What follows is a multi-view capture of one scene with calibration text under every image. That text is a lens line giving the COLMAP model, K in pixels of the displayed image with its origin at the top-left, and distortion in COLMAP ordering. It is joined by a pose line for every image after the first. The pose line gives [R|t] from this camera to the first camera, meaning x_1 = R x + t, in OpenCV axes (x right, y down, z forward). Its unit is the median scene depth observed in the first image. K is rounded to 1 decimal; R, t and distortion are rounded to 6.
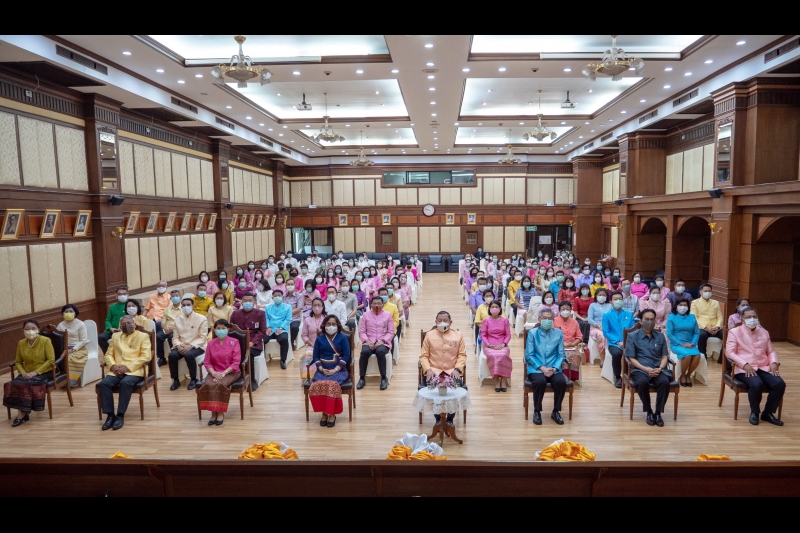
lens RADIAL K [[636.6, 0, 426.4], [0, 636.6, 268.8], [0, 0, 1]] dist [0.011117, 0.001578]
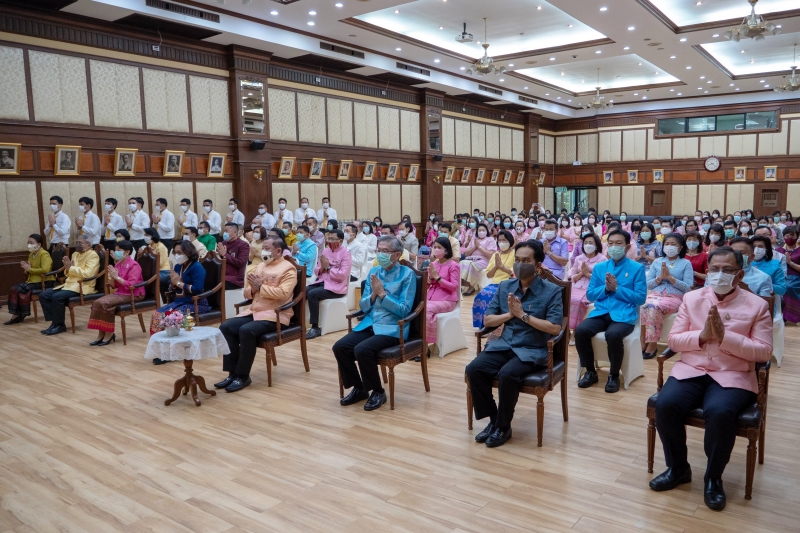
lens RADIAL K [[630.5, 0, 416.7], [0, 630.5, 280.7], [0, 0, 1]] dist [-0.064882, 0.067562]
pose [[0.824063, 0.074215, -0.561616, 0.152469], [-0.040357, 0.996553, 0.072475, 0.014617], [0.565059, -0.037059, 0.824218, 0.124802]]
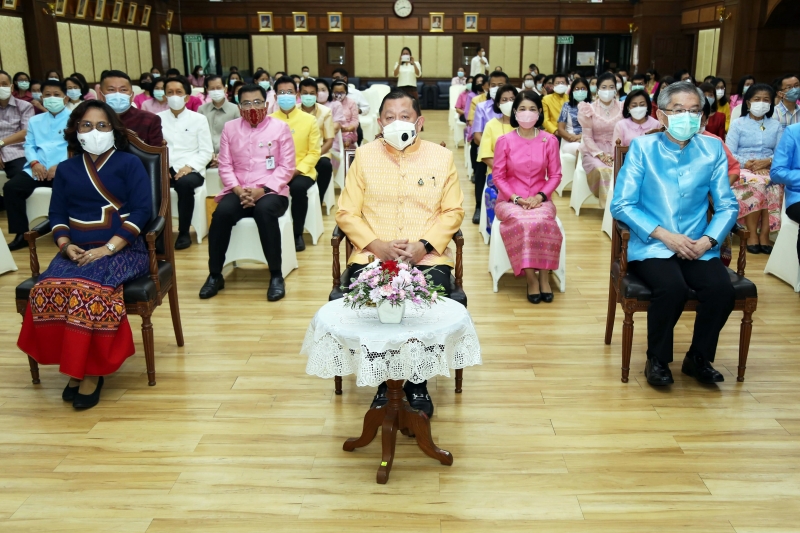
lens RADIAL K [[849.6, 0, 427.9], [0, 849.6, 266.7], [0, 0, 1]] dist [0.062758, 0.015189]
pose [[0.999636, 0.004854, 0.026552, 0.007330], [-0.009110, 0.986655, 0.162571, 0.022641], [-0.025408, -0.162754, 0.986340, 0.131094]]
